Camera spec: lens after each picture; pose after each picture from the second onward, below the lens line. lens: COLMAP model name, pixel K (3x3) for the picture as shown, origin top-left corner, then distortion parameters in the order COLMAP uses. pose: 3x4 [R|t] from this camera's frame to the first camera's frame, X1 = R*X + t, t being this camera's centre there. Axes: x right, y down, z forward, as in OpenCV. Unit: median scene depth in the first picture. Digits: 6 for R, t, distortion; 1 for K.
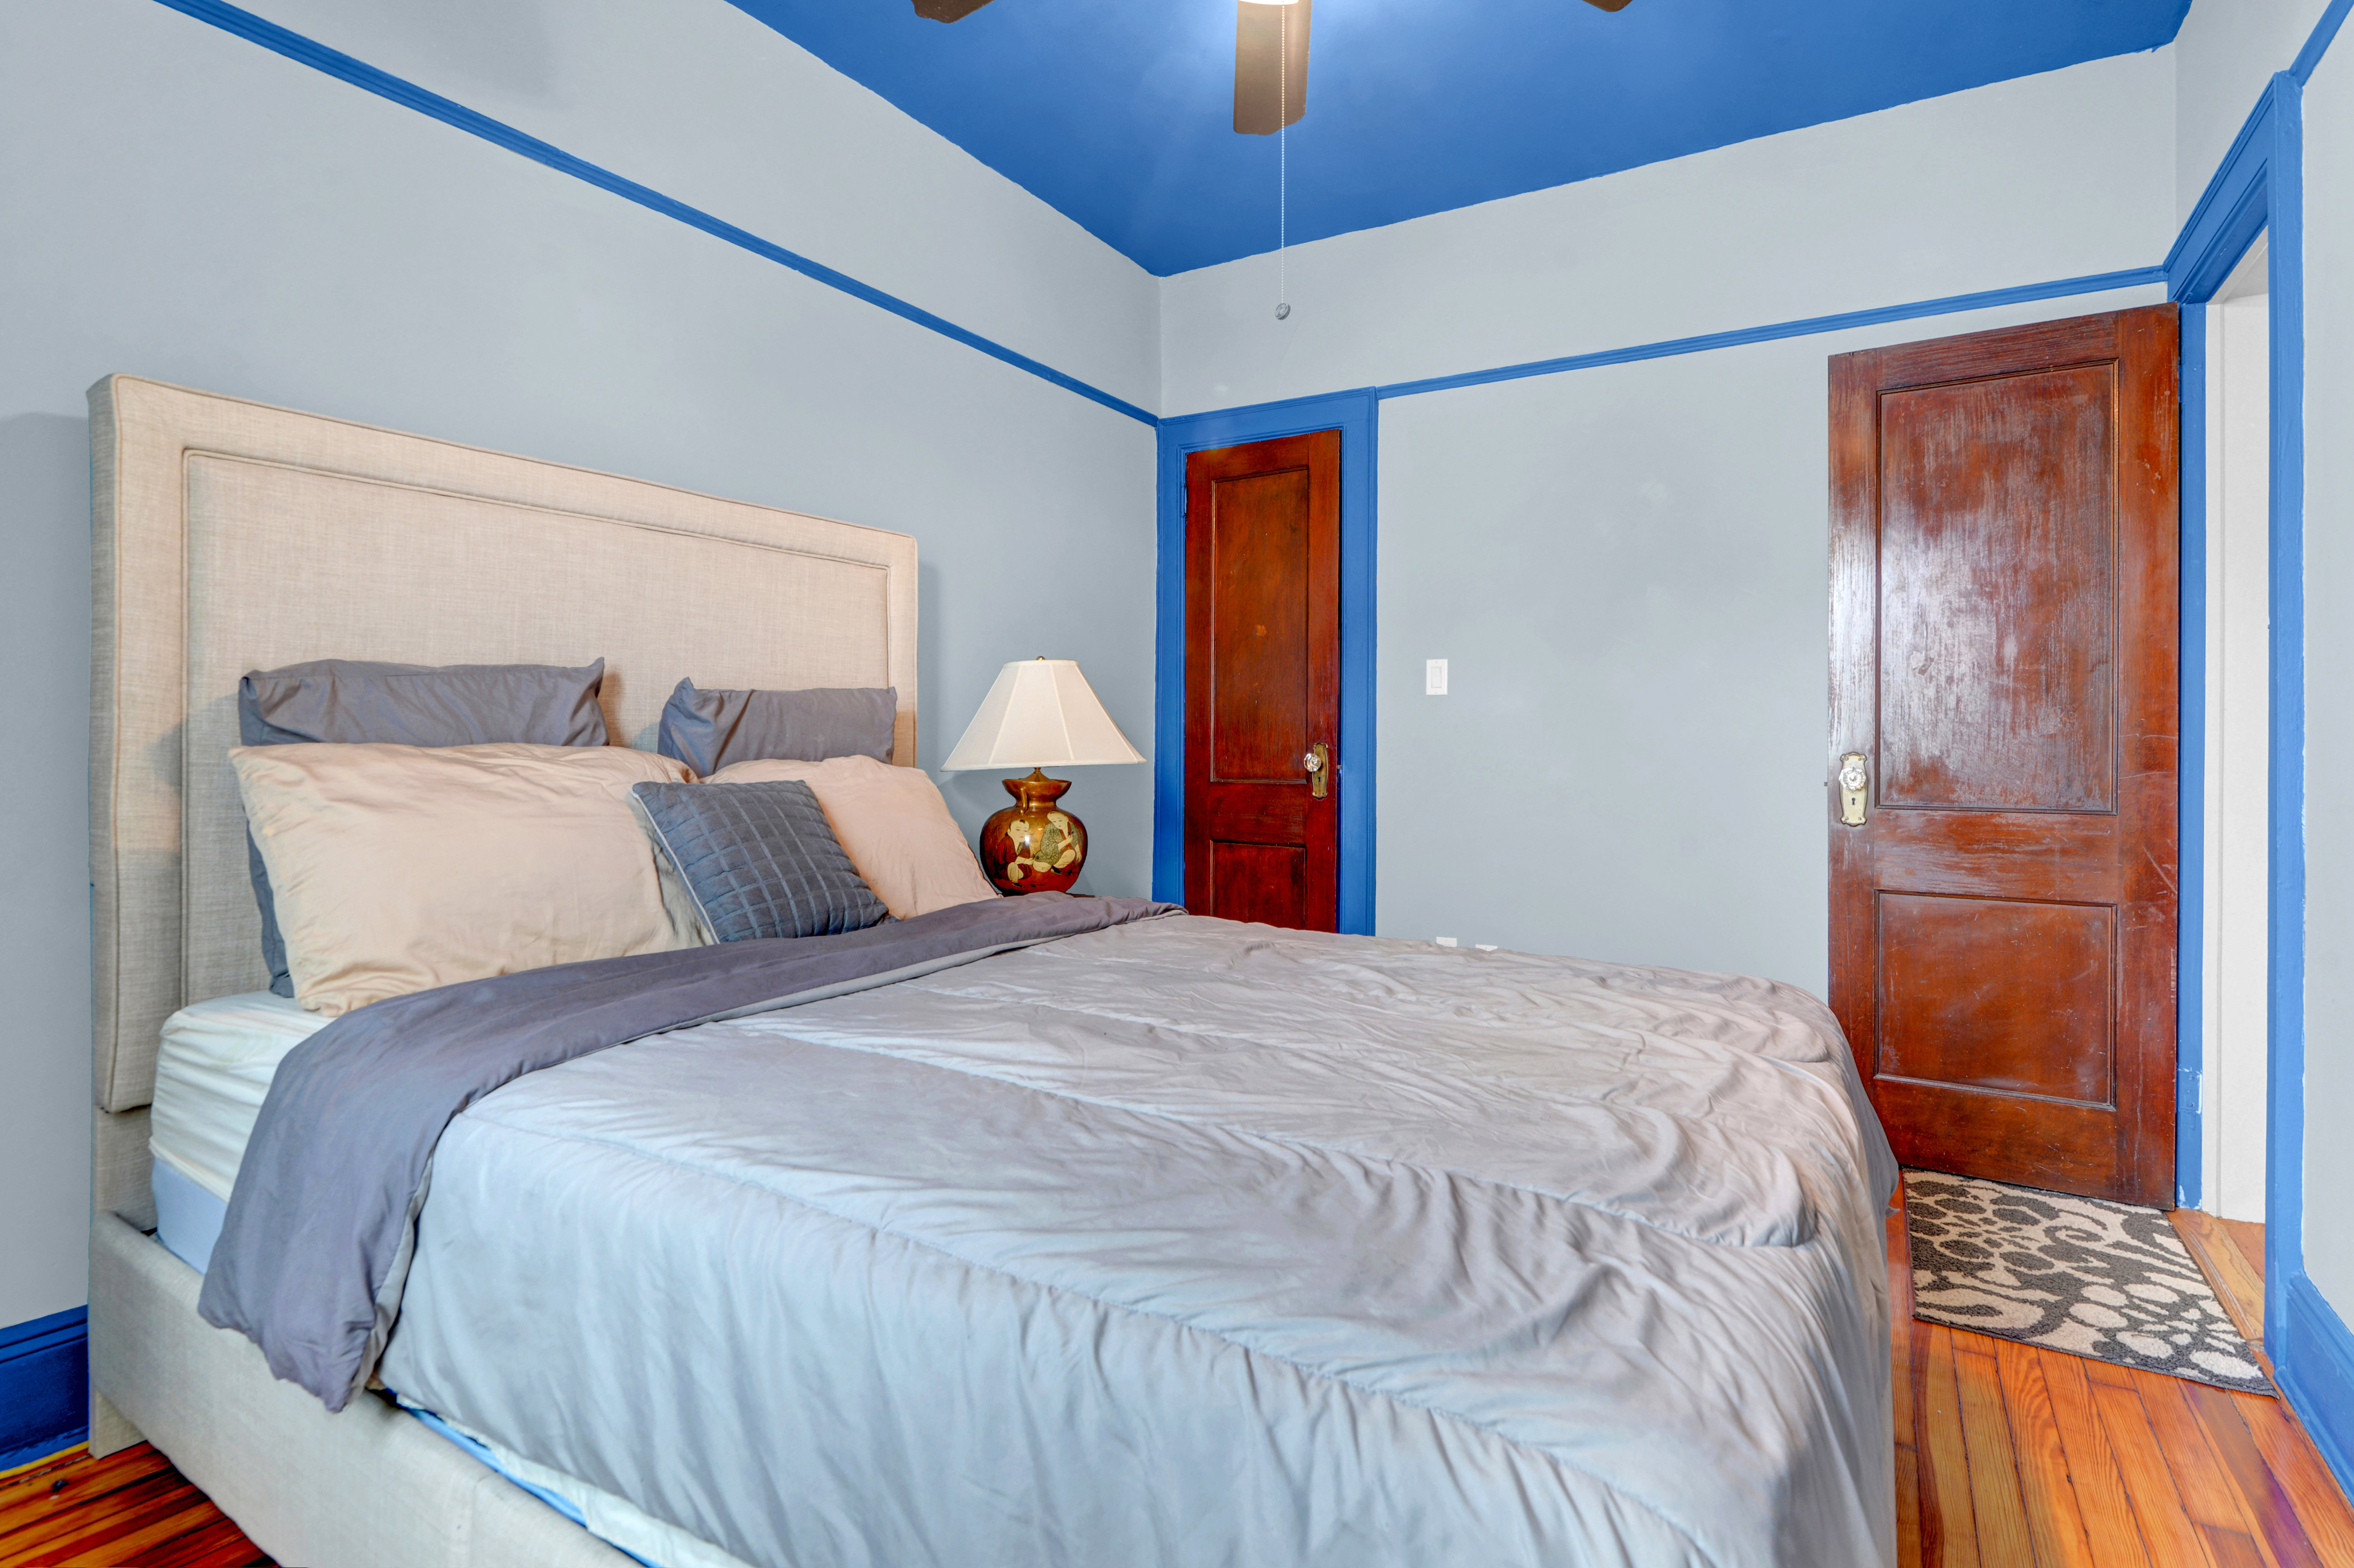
lens RADIAL K [[1129.3, 0, 1176.1], [0, 1129.3, 724.0], [0, 0, 1]] dist [-0.000725, -0.000096]
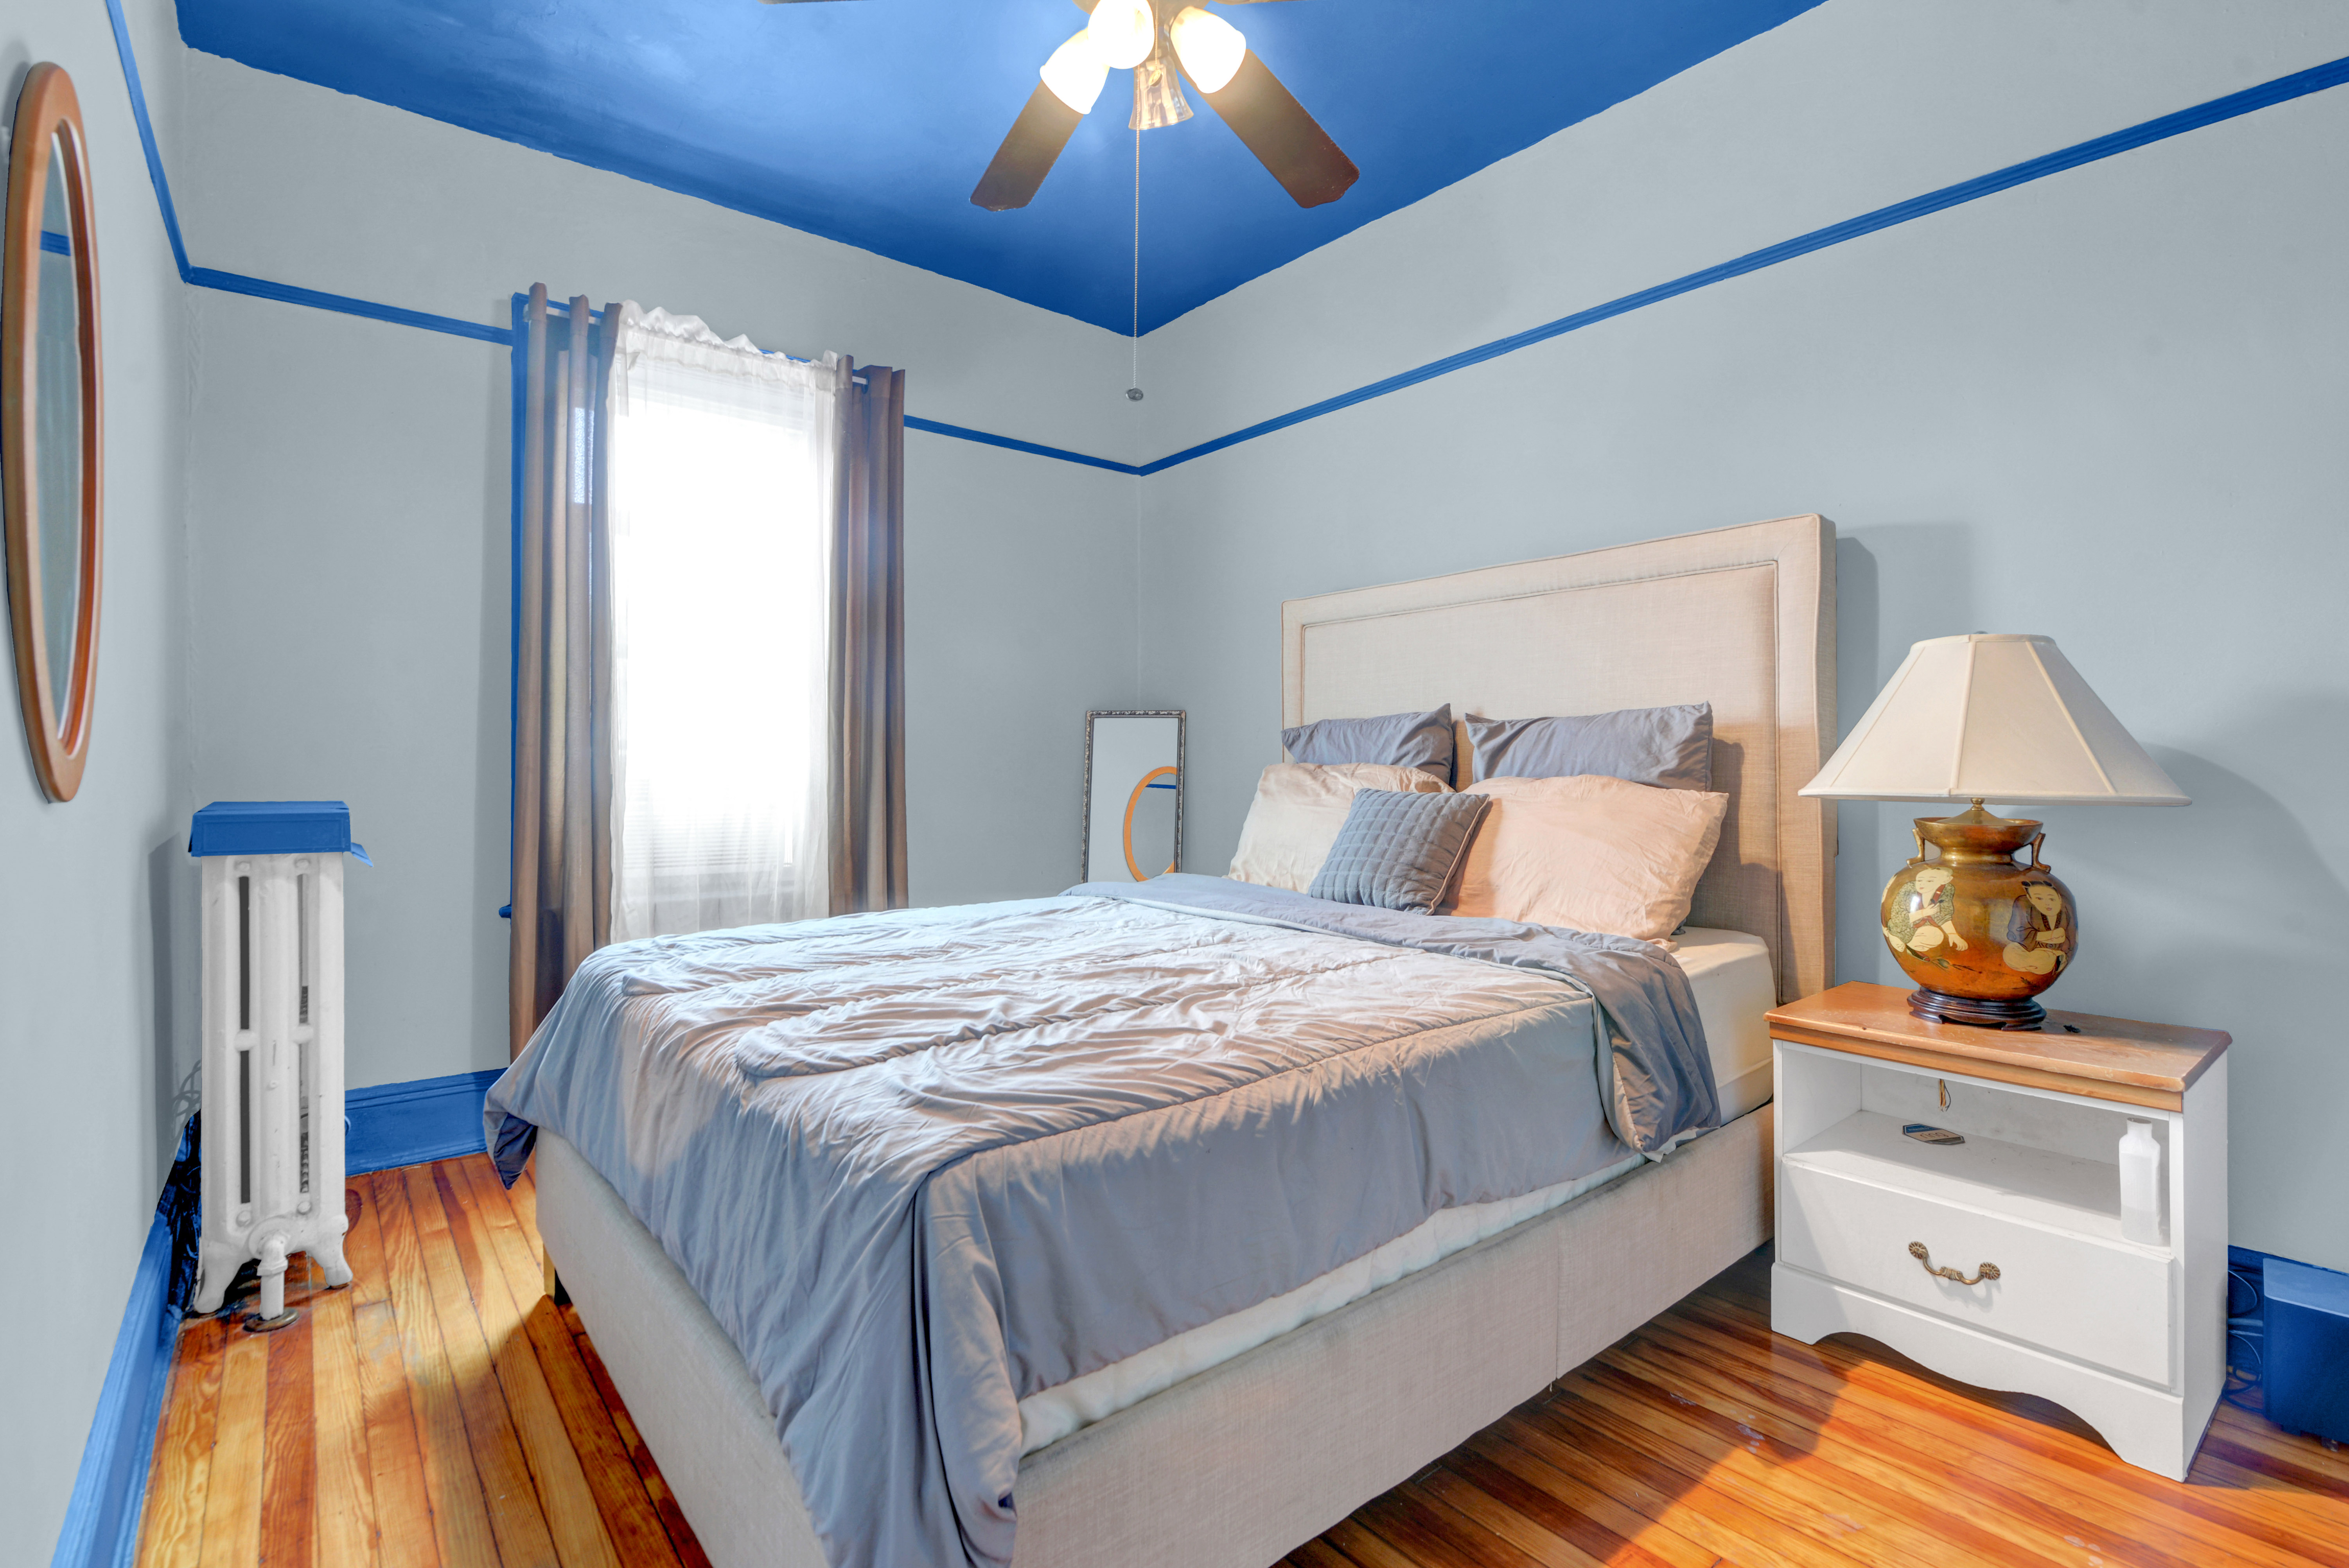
lens RADIAL K [[1095.0, 0, 1174.5], [0, 1095.0, 784.0], [0, 0, 1]] dist [-0.000031, 0.000013]
pose [[-0.322119, -0.000856, -0.946699, 0.841523], [-0.001003, 0.999999, -0.000562, 0.039445], [0.946699, 0.000768, -0.322120, 1.035292]]
